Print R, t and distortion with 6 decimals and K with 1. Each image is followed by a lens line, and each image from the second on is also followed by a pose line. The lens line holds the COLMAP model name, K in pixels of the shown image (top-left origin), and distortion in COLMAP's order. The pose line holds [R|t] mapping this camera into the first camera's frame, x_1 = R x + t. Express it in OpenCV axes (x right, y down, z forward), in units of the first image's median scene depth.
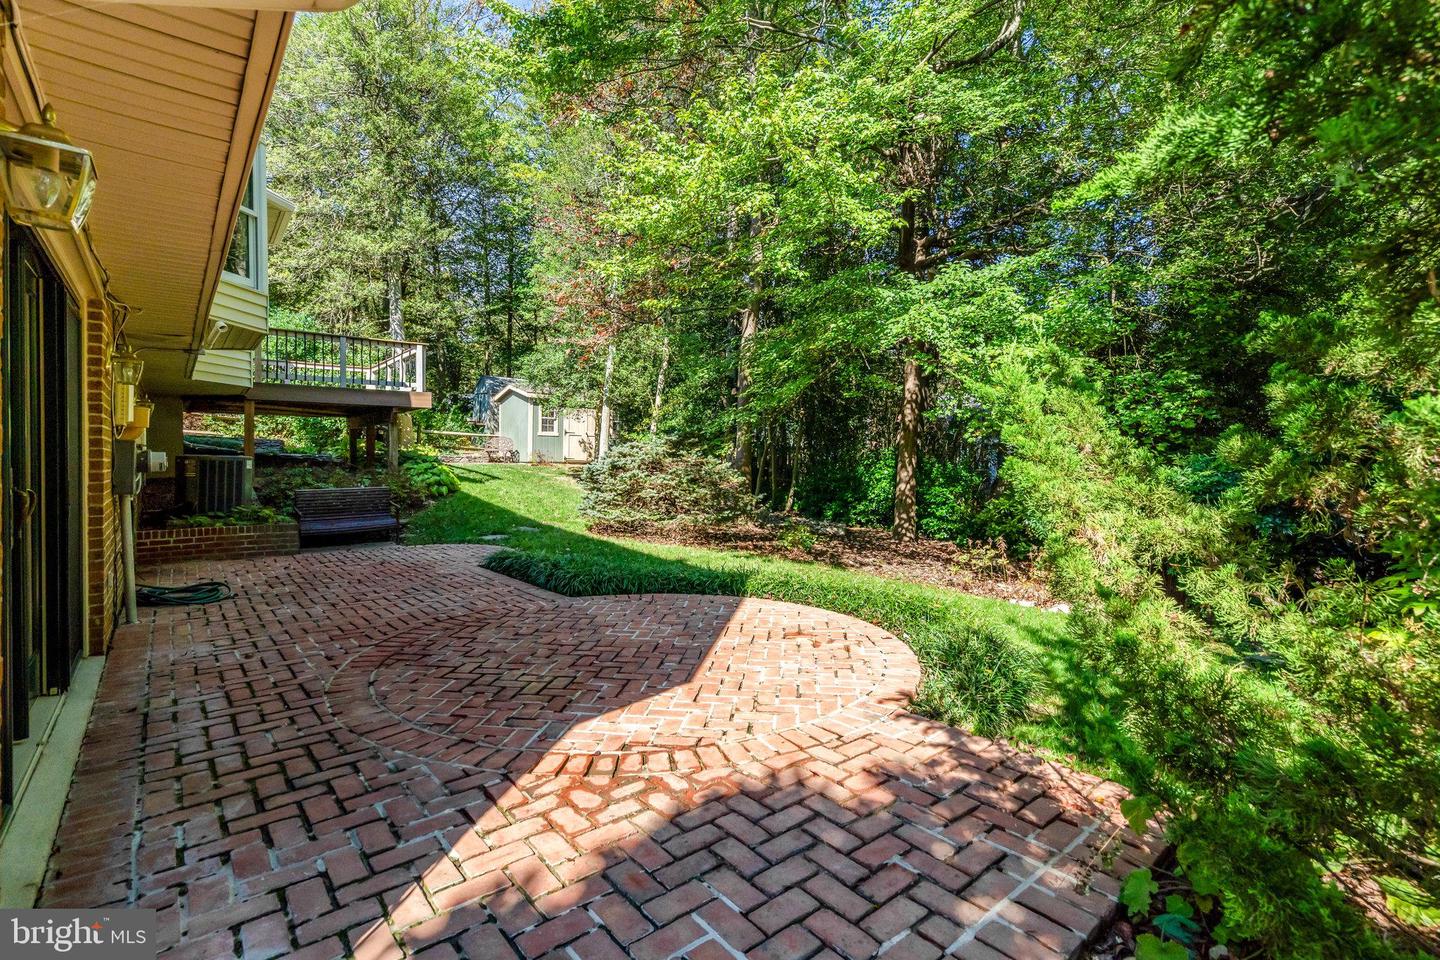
lens RADIAL K [[663.6, 0, 719.6], [0, 663.6, 474.1], [0, 0, 1]] dist [-0.000208, -0.000074]
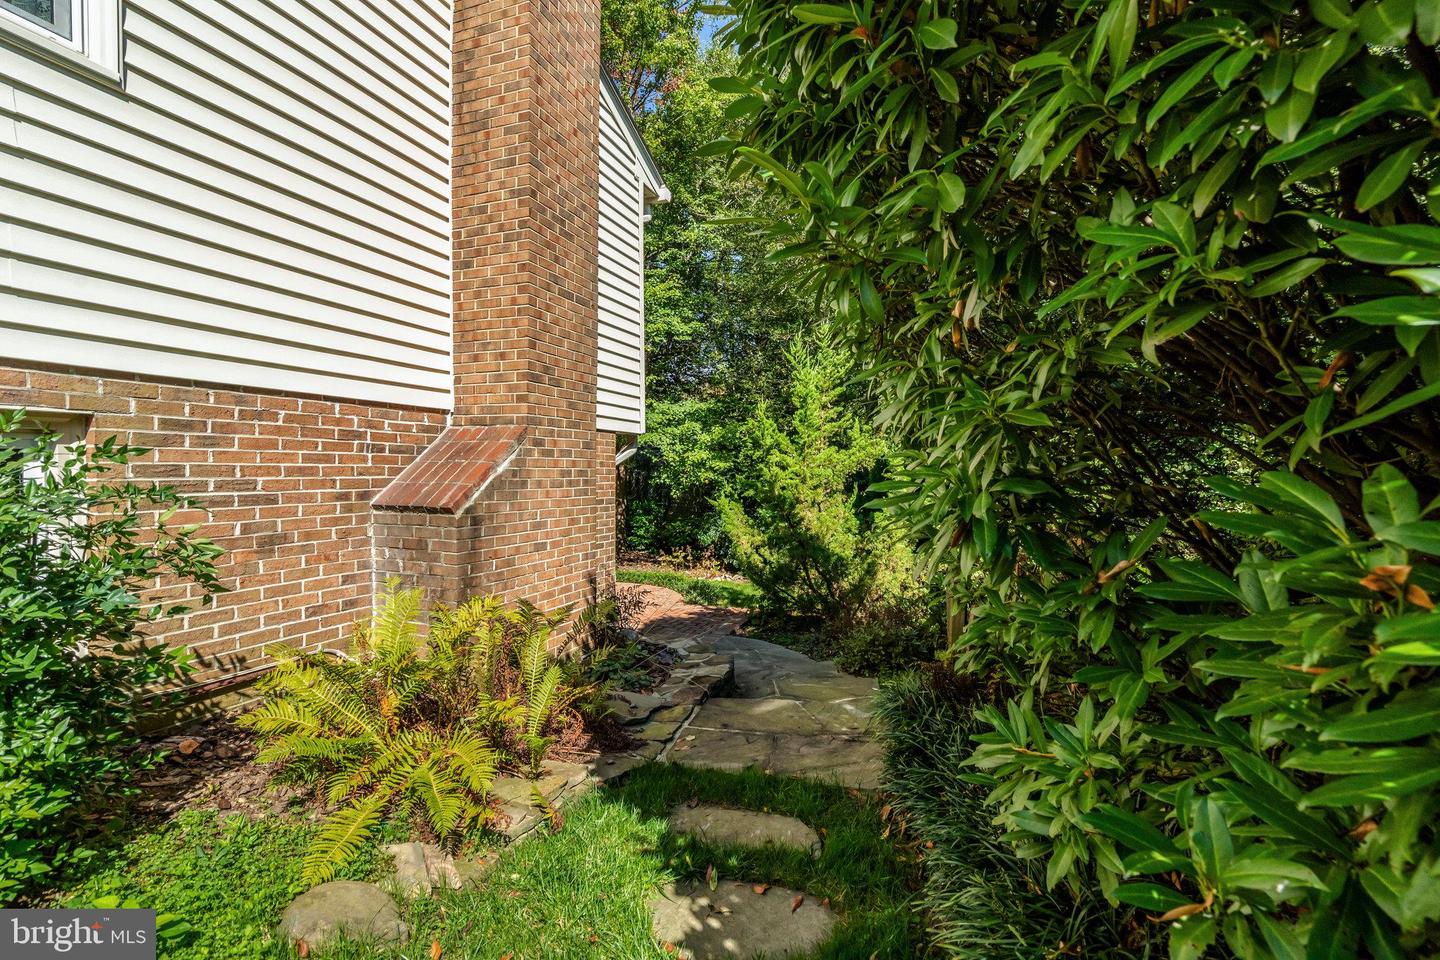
lens RADIAL K [[663.6, 0, 719.6], [0, 663.6, 480.4], [0, 0, 1]] dist [-0.000208, -0.000074]
pose [[0.865959, -0.001818, 0.500111, -1.697536], [0.010116, 0.999852, -0.013882, -0.244741], [-0.500012, 0.017080, 0.865850, -2.631381]]
